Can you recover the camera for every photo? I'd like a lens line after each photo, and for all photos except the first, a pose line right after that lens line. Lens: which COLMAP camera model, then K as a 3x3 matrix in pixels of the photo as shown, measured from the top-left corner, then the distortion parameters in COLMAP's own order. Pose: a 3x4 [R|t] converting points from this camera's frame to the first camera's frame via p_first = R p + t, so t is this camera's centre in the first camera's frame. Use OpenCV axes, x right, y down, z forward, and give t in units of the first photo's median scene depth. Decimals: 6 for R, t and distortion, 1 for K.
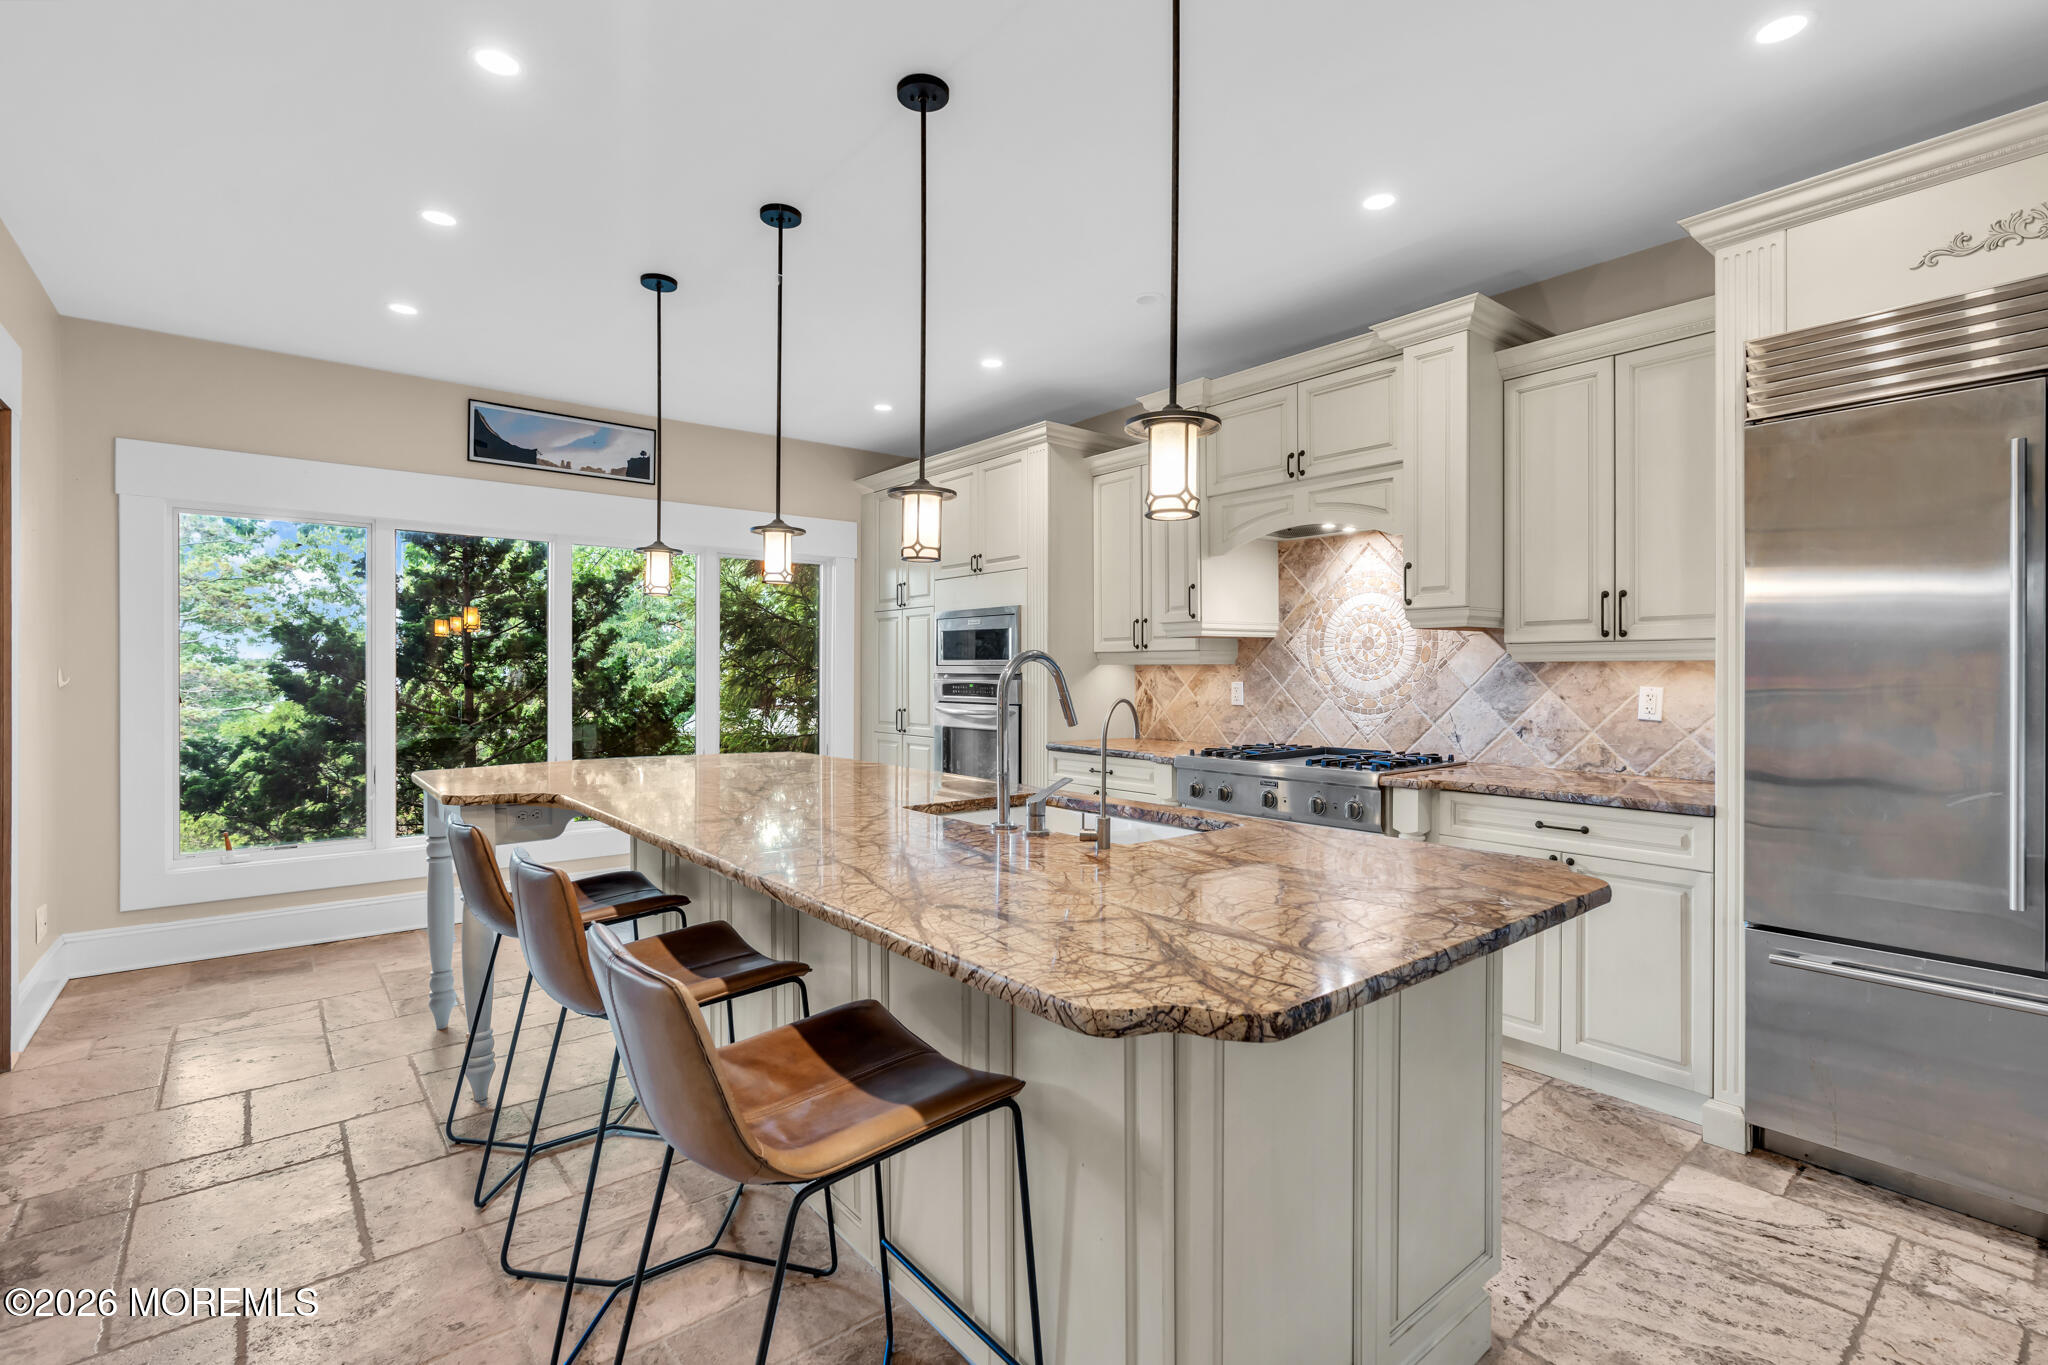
lens RADIAL K [[938.2, 0, 1022.0], [0, 938.2, 675.2], [0, 0, 1]] dist [-0.014266, 0.006217]
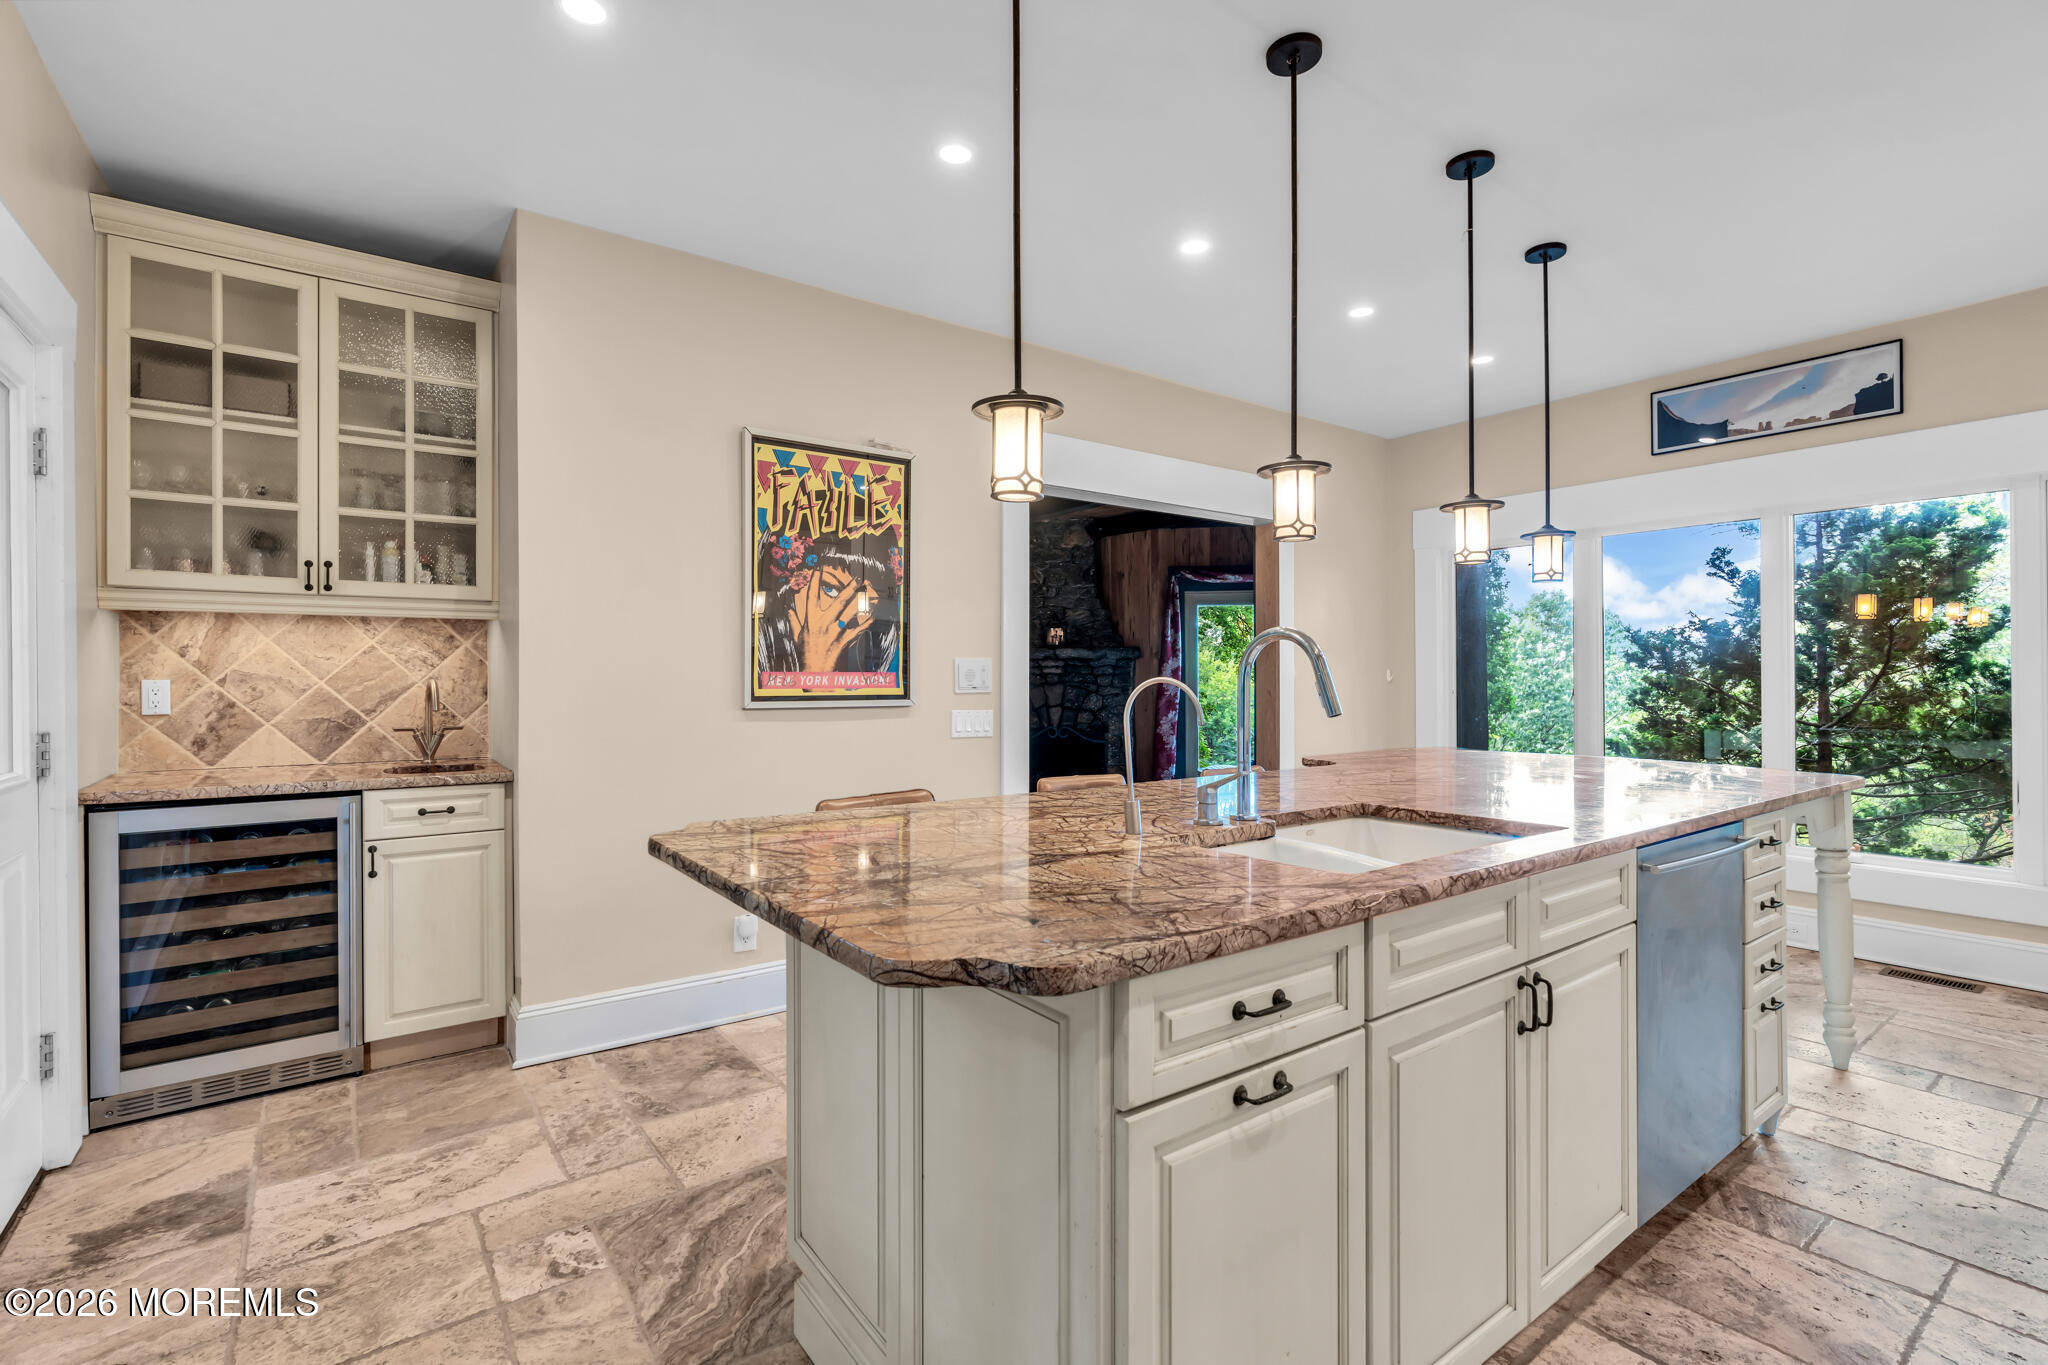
lens RADIAL K [[938.2, 0, 1022.0], [0, 938.2, 675.2], [0, 0, 1]] dist [-0.014266, 0.006217]
pose [[-0.055215, -0.004245, -0.998465, 0.501453], [0.000080, 0.999991, -0.004256, 0.010557], [0.998474, -0.000315, -0.055215, 0.445871]]
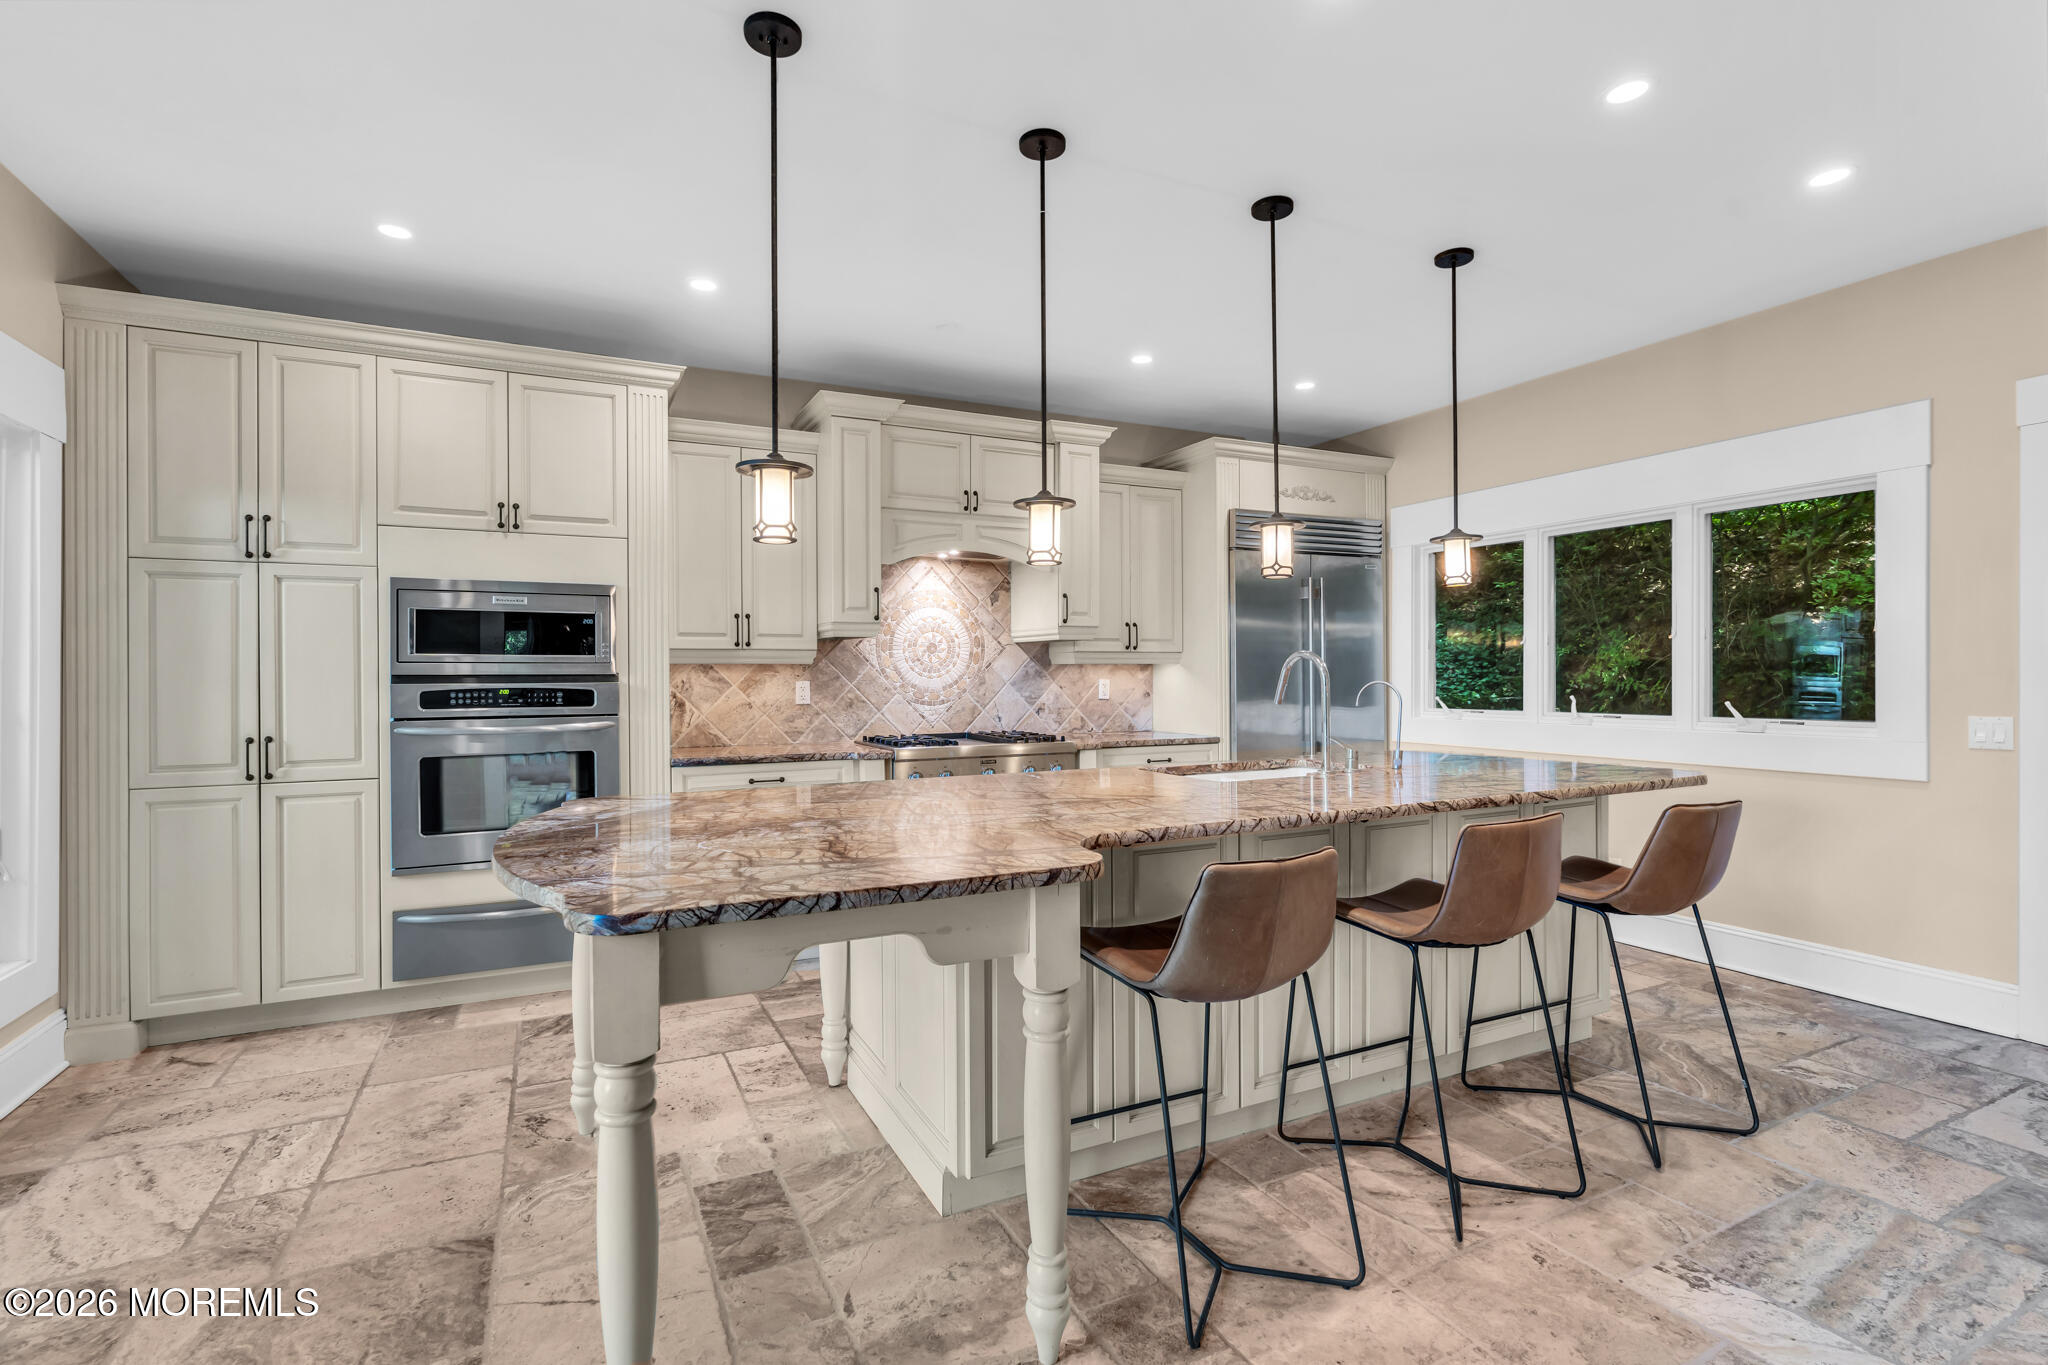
lens RADIAL K [[938.2, 0, 1022.0], [0, 938.2, 675.2], [0, 0, 1]] dist [-0.014266, 0.006217]
pose [[0.229187, -0.001299, 0.973381, -0.813293], [0.009487, 0.999955, -0.000899, 0.003934], [-0.973336, 0.009441, 0.229189, 0.602237]]
